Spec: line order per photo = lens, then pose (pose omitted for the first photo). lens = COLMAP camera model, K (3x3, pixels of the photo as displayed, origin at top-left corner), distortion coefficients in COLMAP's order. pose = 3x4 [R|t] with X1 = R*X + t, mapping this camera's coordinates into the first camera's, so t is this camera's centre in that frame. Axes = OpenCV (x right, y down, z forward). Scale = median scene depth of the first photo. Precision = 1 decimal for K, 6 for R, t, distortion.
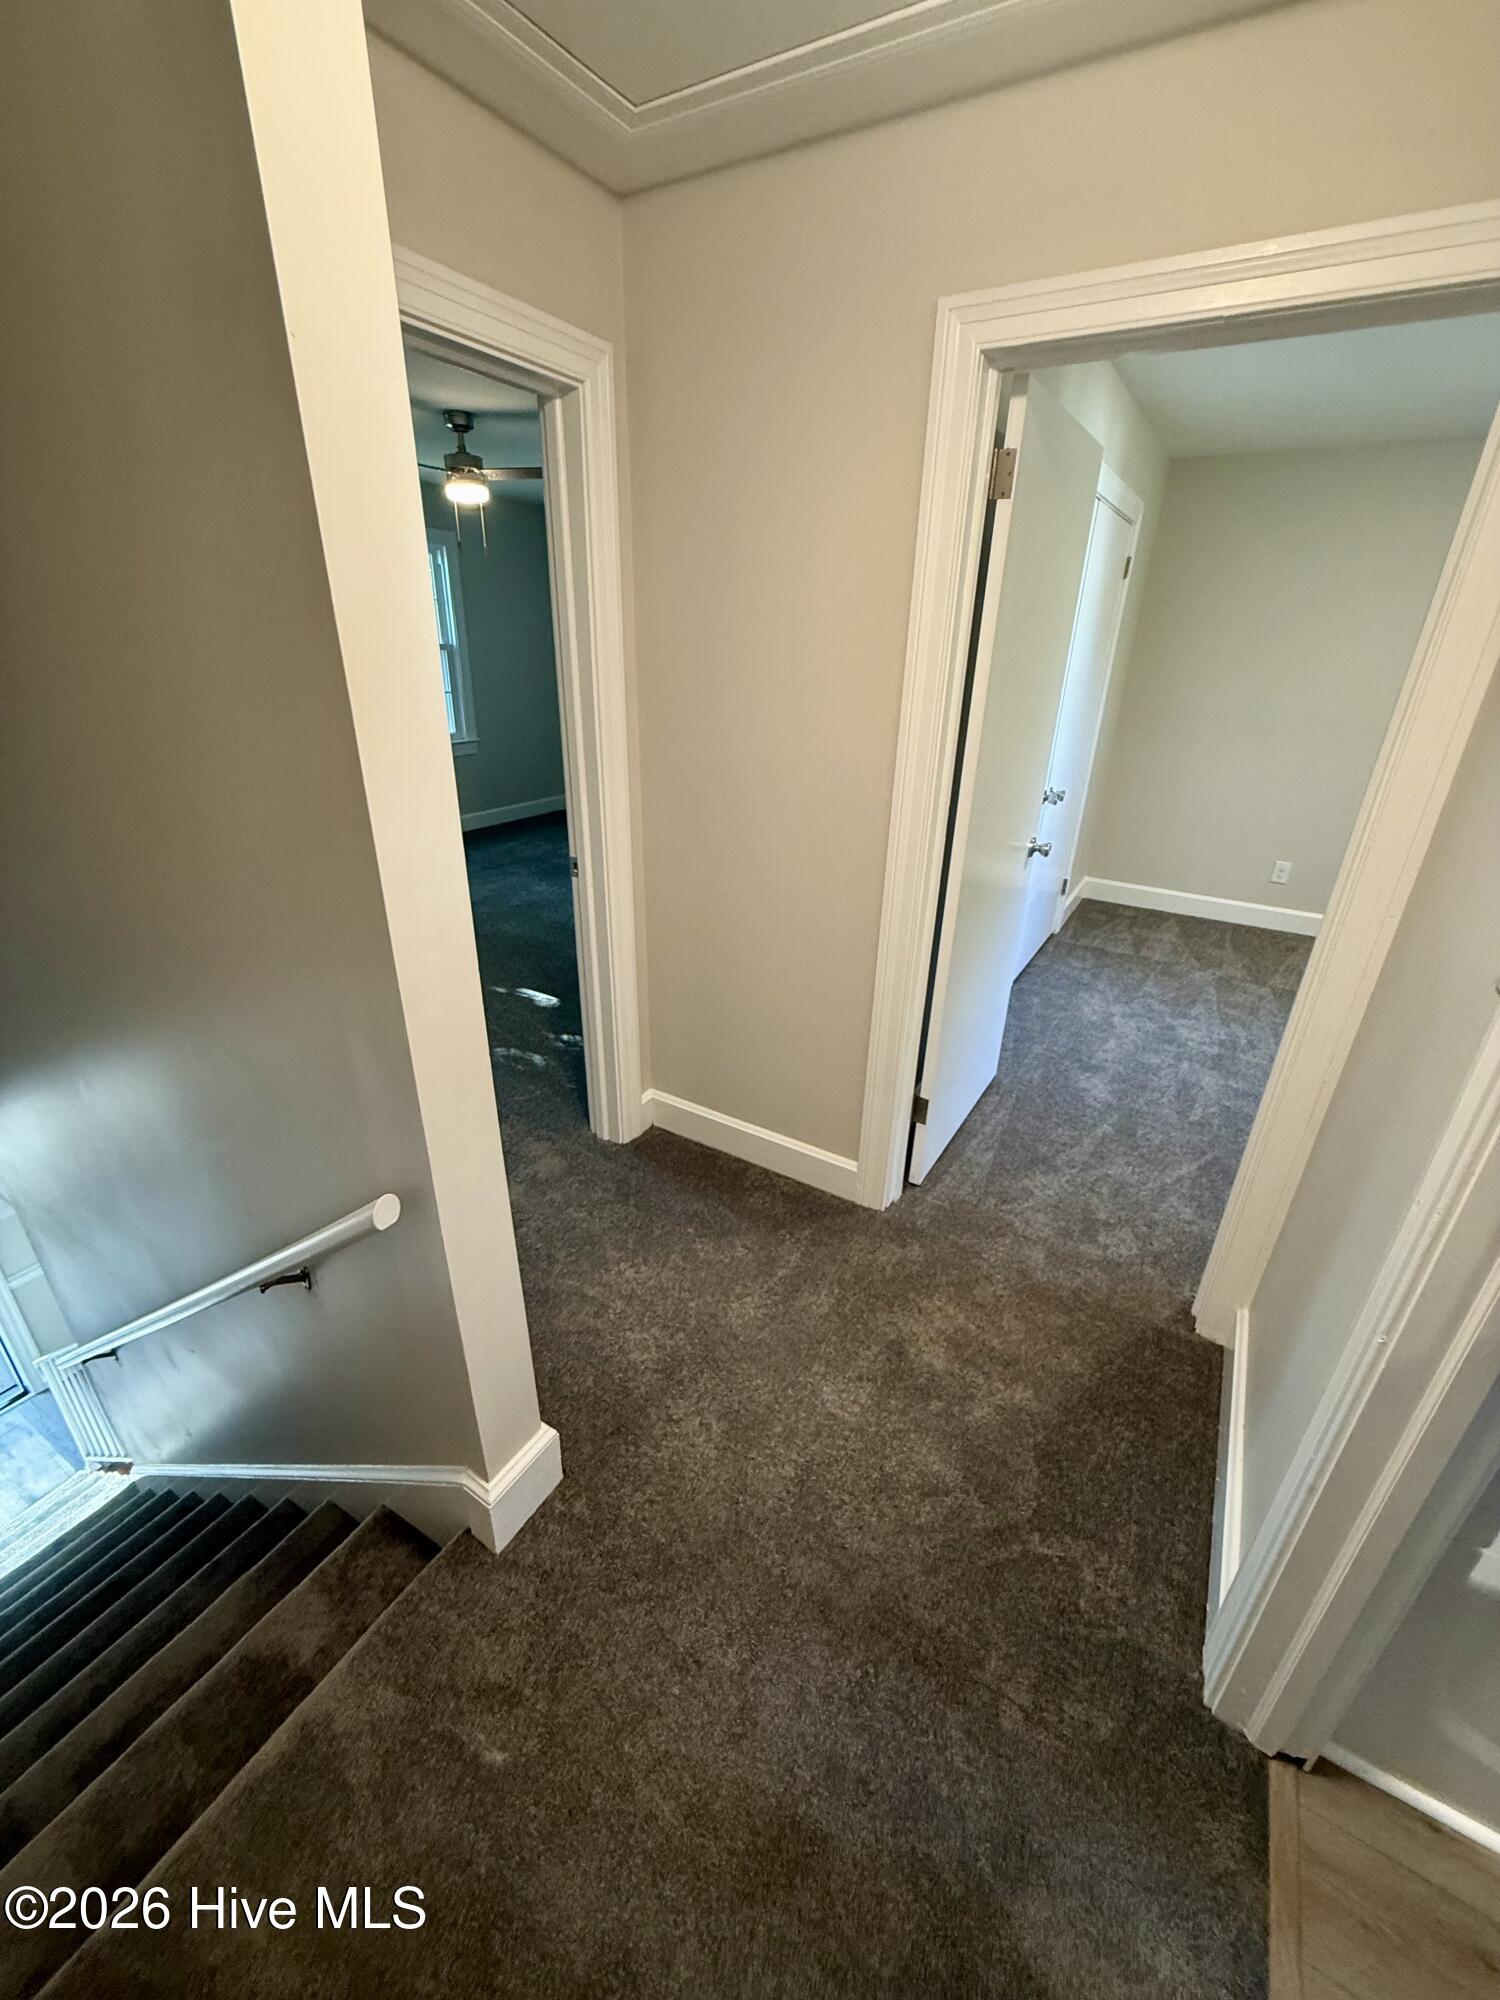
lens RADIAL K [[799.7, 0, 750.8], [0, 799.7, 991.6], [0, 0, 1]] dist [-0.000450, 0.000045]
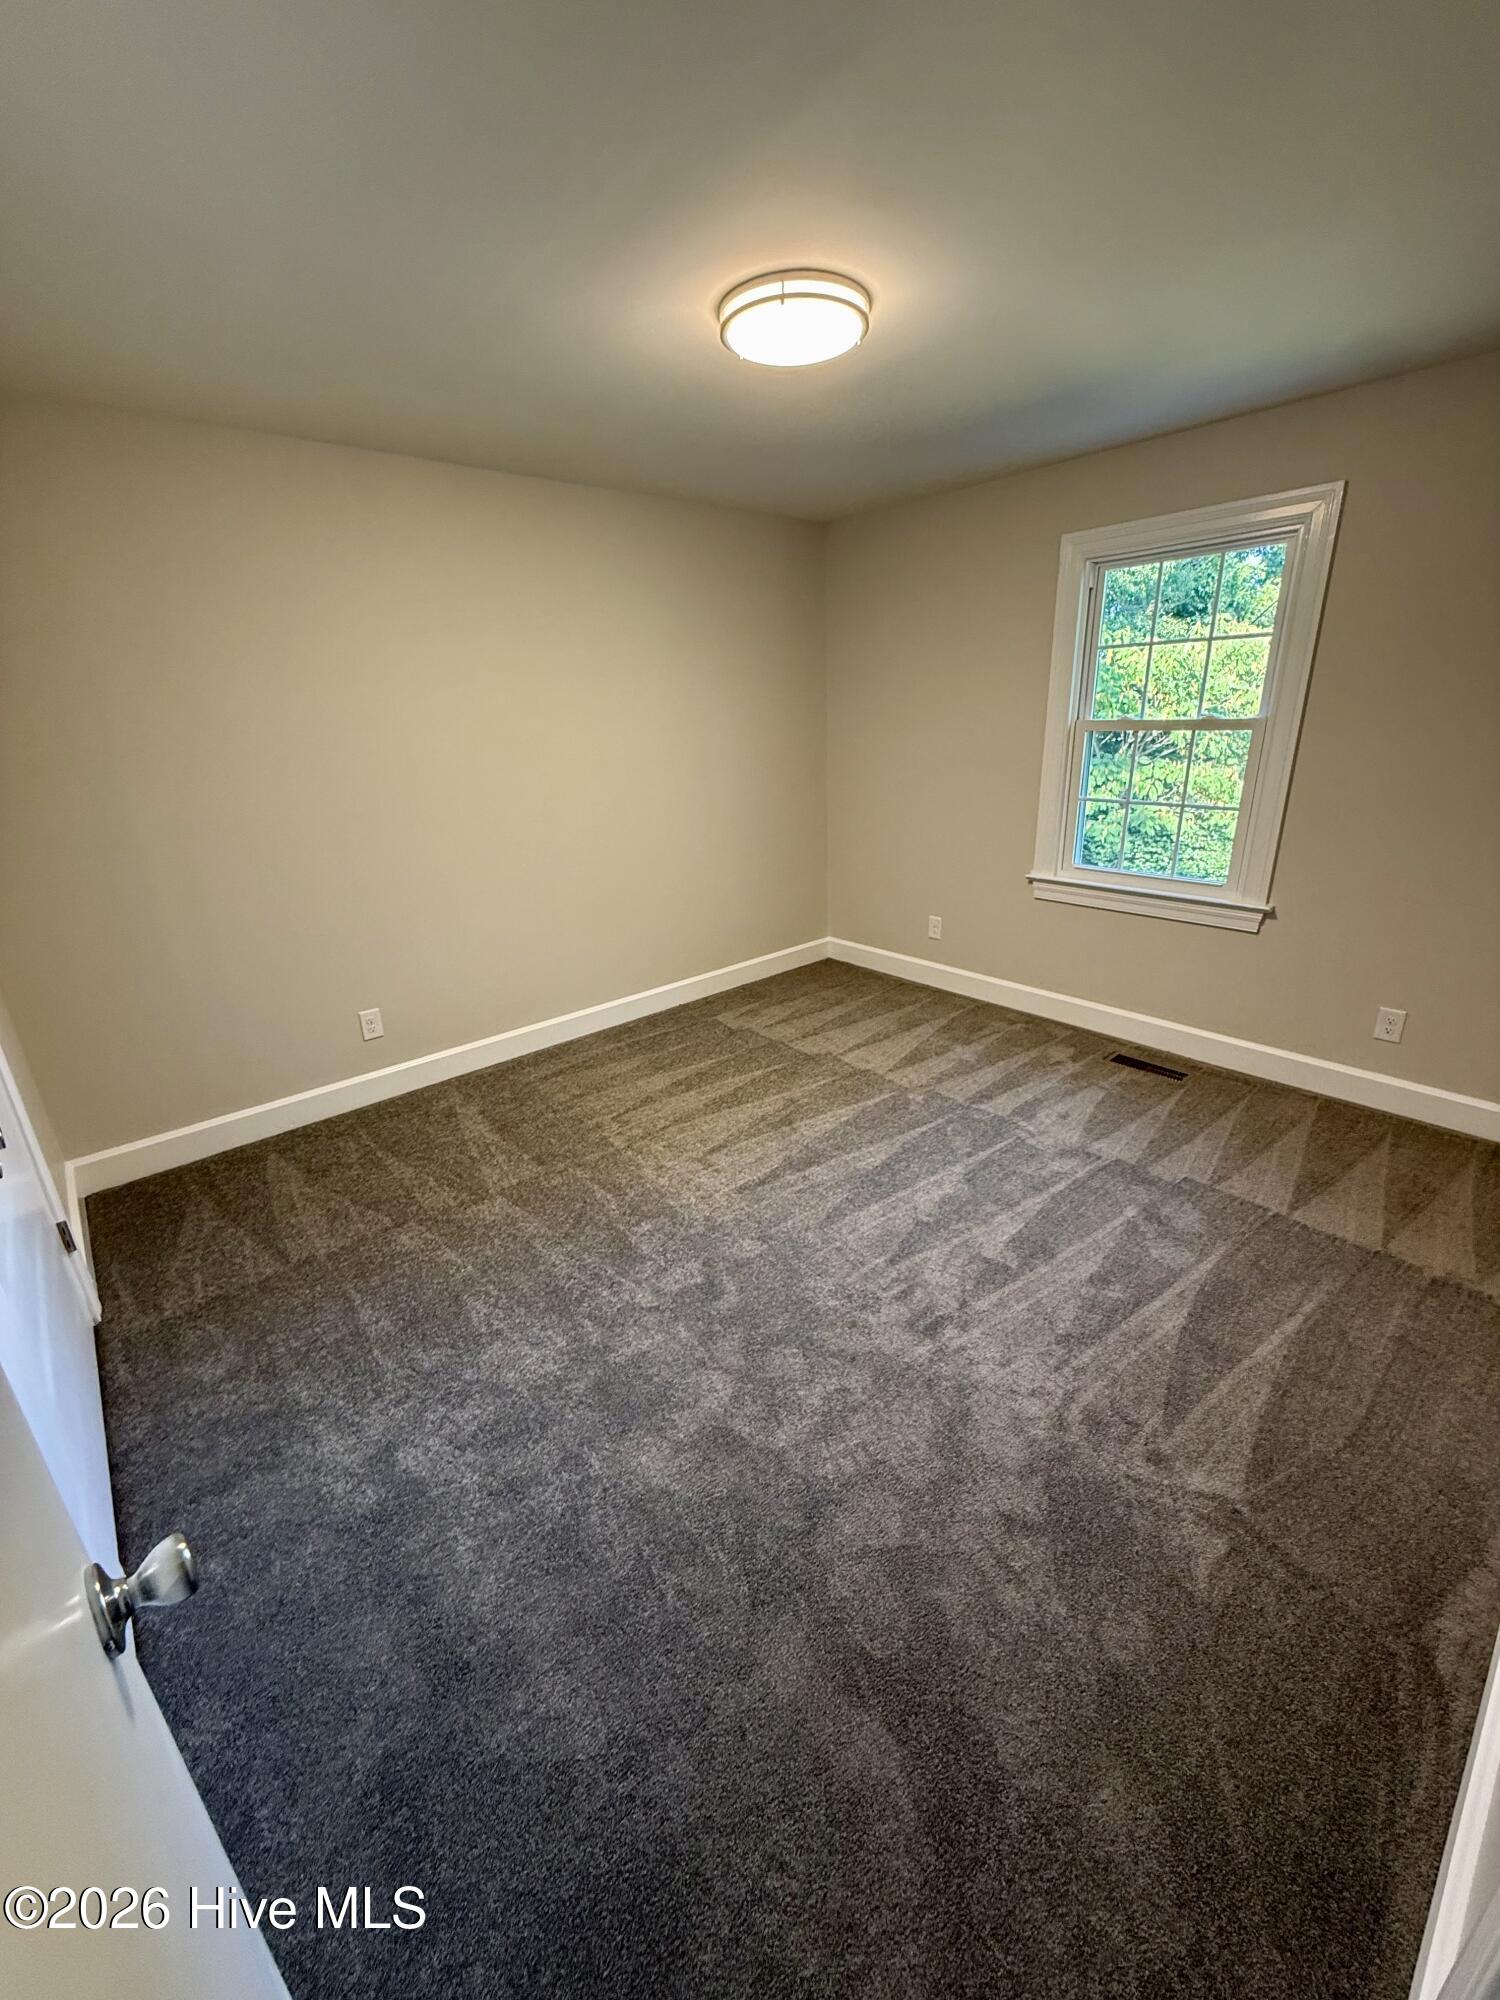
lens RADIAL K [[799.7, 0, 750.8], [0, 799.7, 991.6], [0, 0, 1]] dist [-0.000450, 0.000045]
pose [[0.304595, -0.357353, 0.882905, 0.162611], [0.433829, 0.877269, 0.205404, -0.192666], [-0.847947, 0.320465, 0.422242, 0.445091]]
